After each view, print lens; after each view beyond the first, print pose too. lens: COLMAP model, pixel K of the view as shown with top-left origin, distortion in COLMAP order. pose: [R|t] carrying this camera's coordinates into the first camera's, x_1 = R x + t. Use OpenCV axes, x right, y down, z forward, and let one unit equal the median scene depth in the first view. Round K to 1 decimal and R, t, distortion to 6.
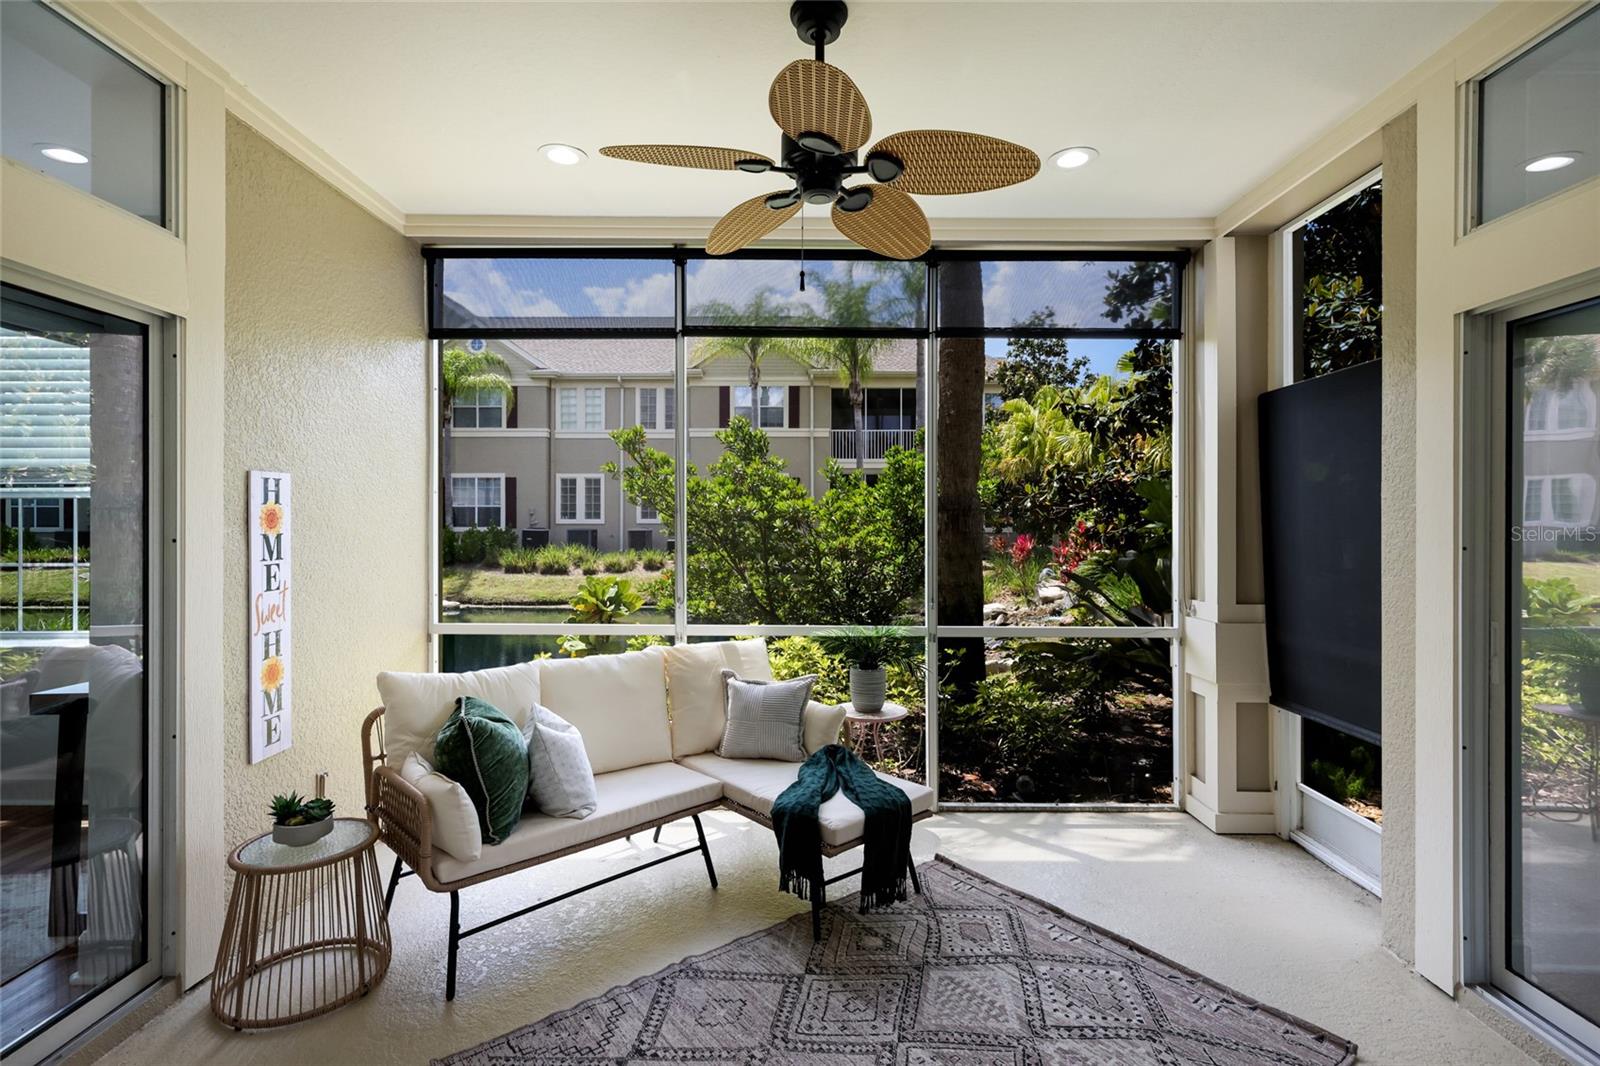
lens RADIAL K [[759.5, 0, 807.8], [0, 759.5, 521.1], [0, 0, 1]] dist [-0.001054, 0.003139]
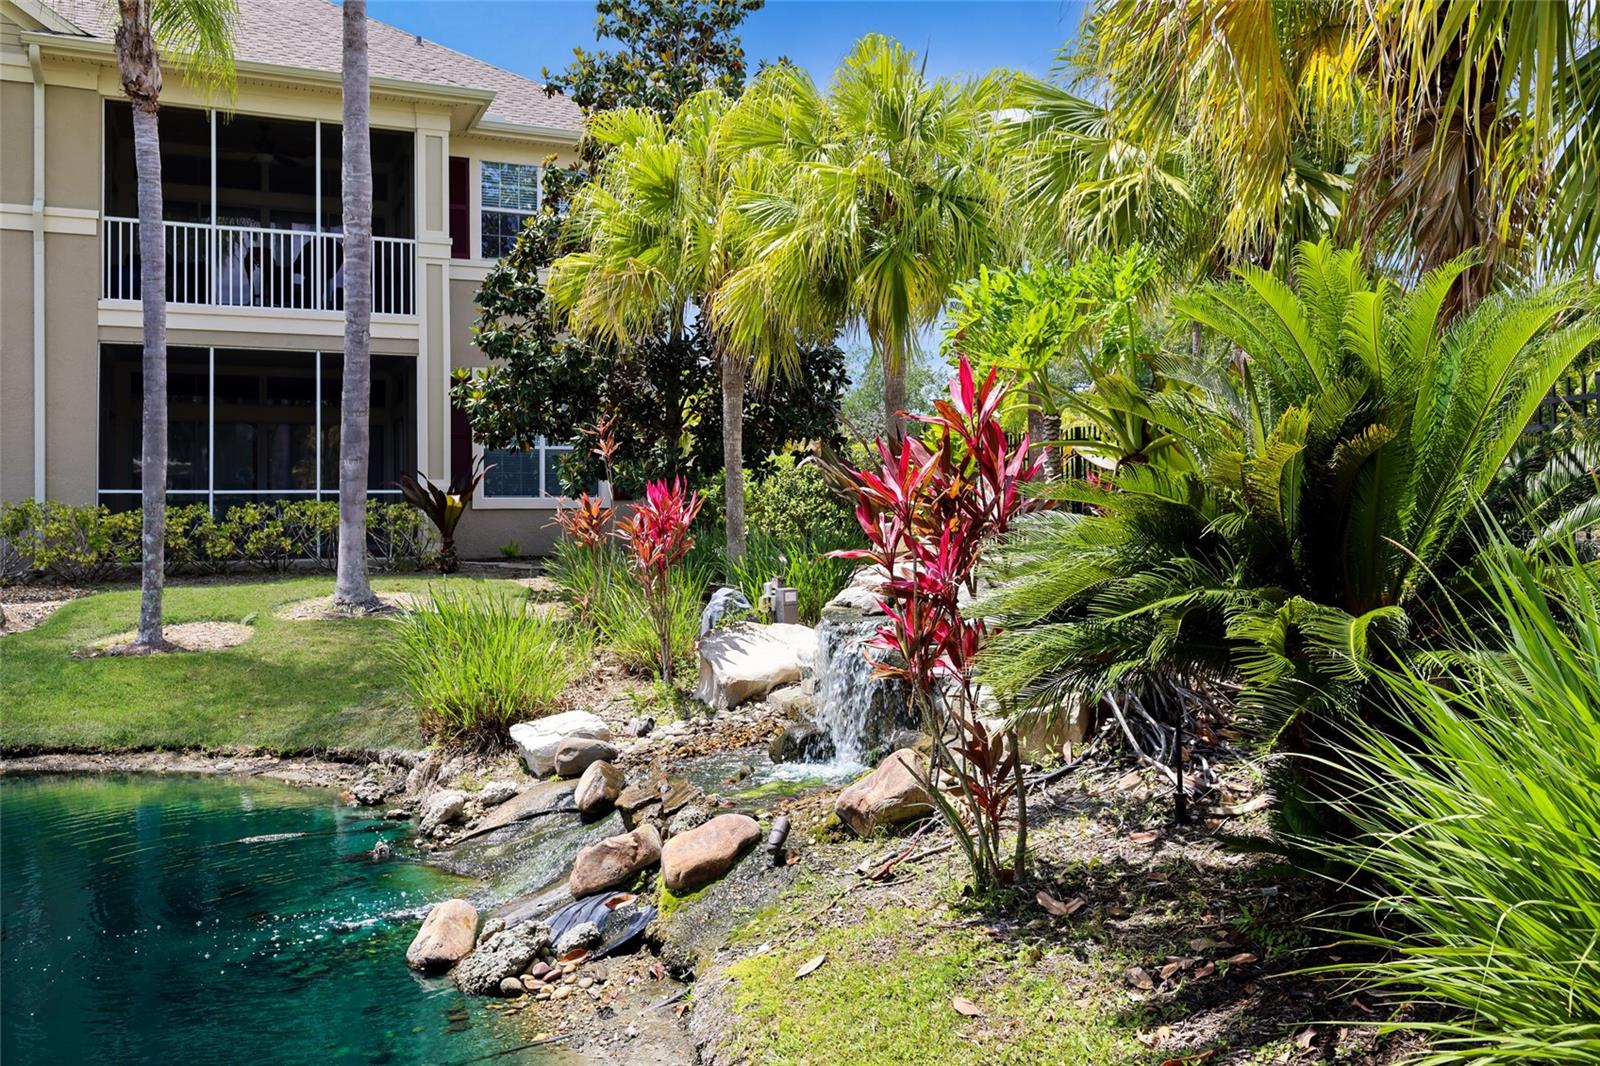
lens RADIAL K [[1305.9, 0, 801.0], [0, 1305.9, 525.9], [0, 0, 1]] dist [0.001356, 0.003462]
pose [[0.915254, -0.011736, 0.402707, 0.610705], [0.010372, 0.999931, 0.005567, 0.169226], [-0.402745, -0.000918, 0.915312, 2.459214]]
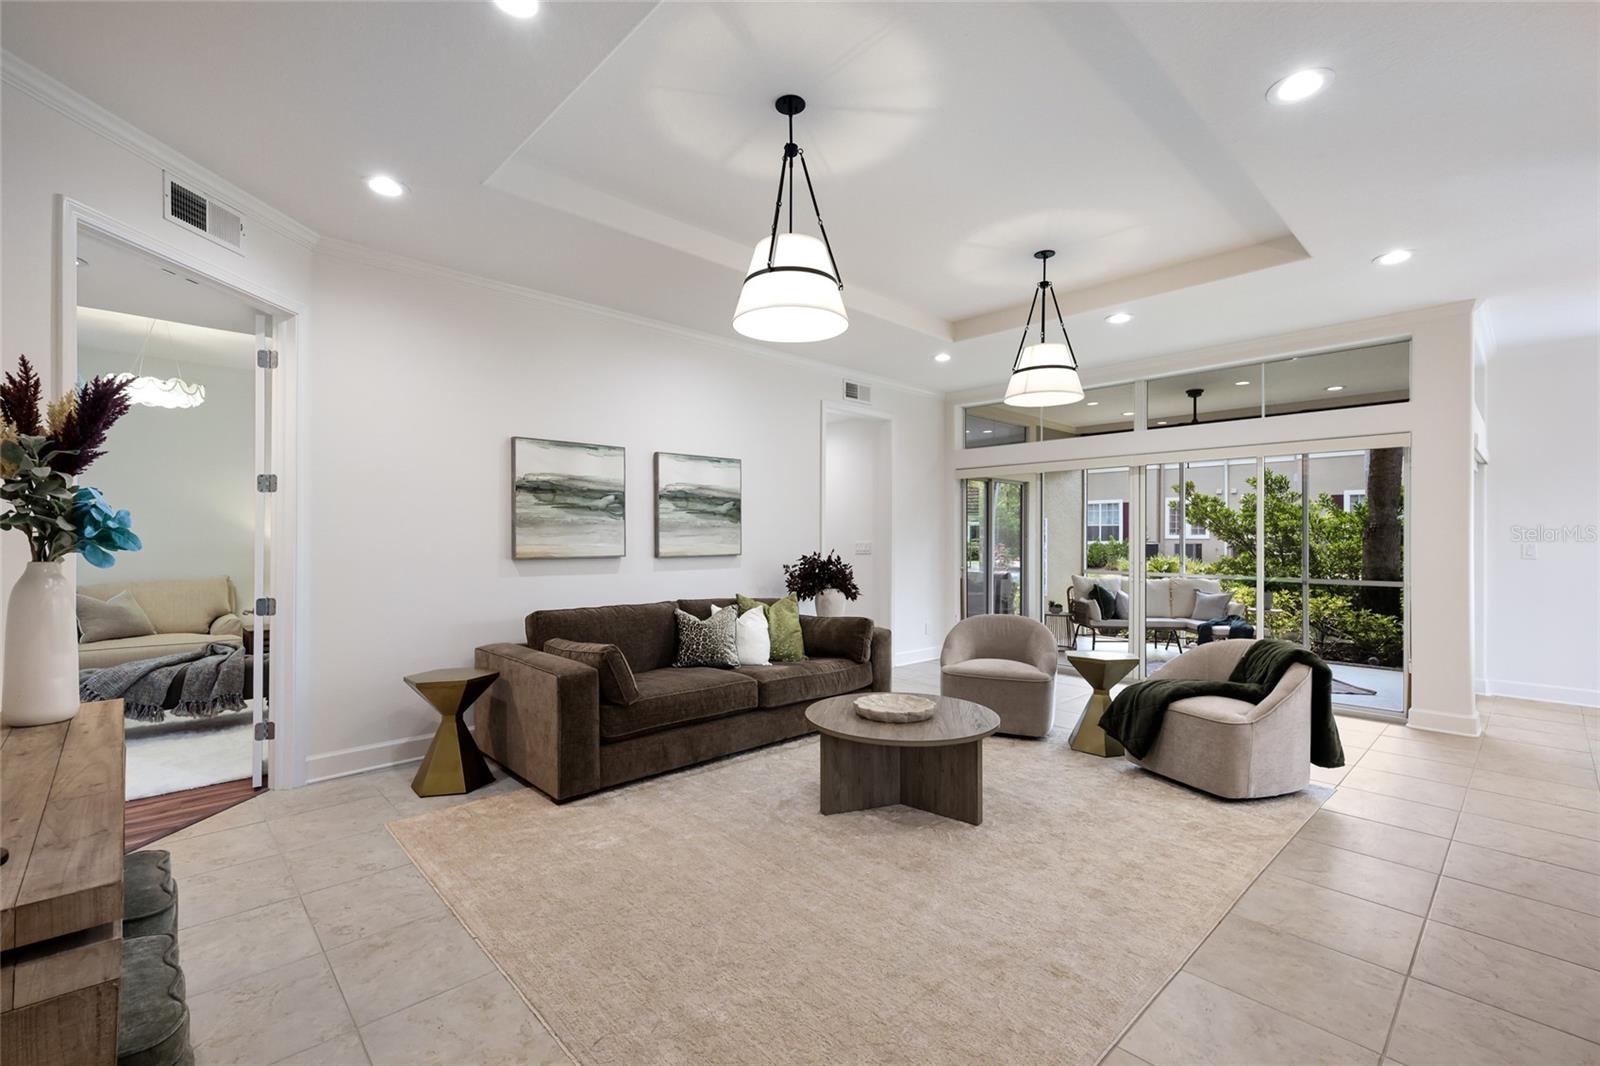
lens RADIAL K [[695.4, 0, 796.0], [0, 695.4, 543.4], [0, 0, 1]] dist [0.009628, -0.000471]
pose [[0.680041, 0.006144, -0.733149, 0.721076], [-0.000853, 0.999971, 0.007589, 0.024560], [0.733174, -0.004535, 0.680026, -1.651853]]
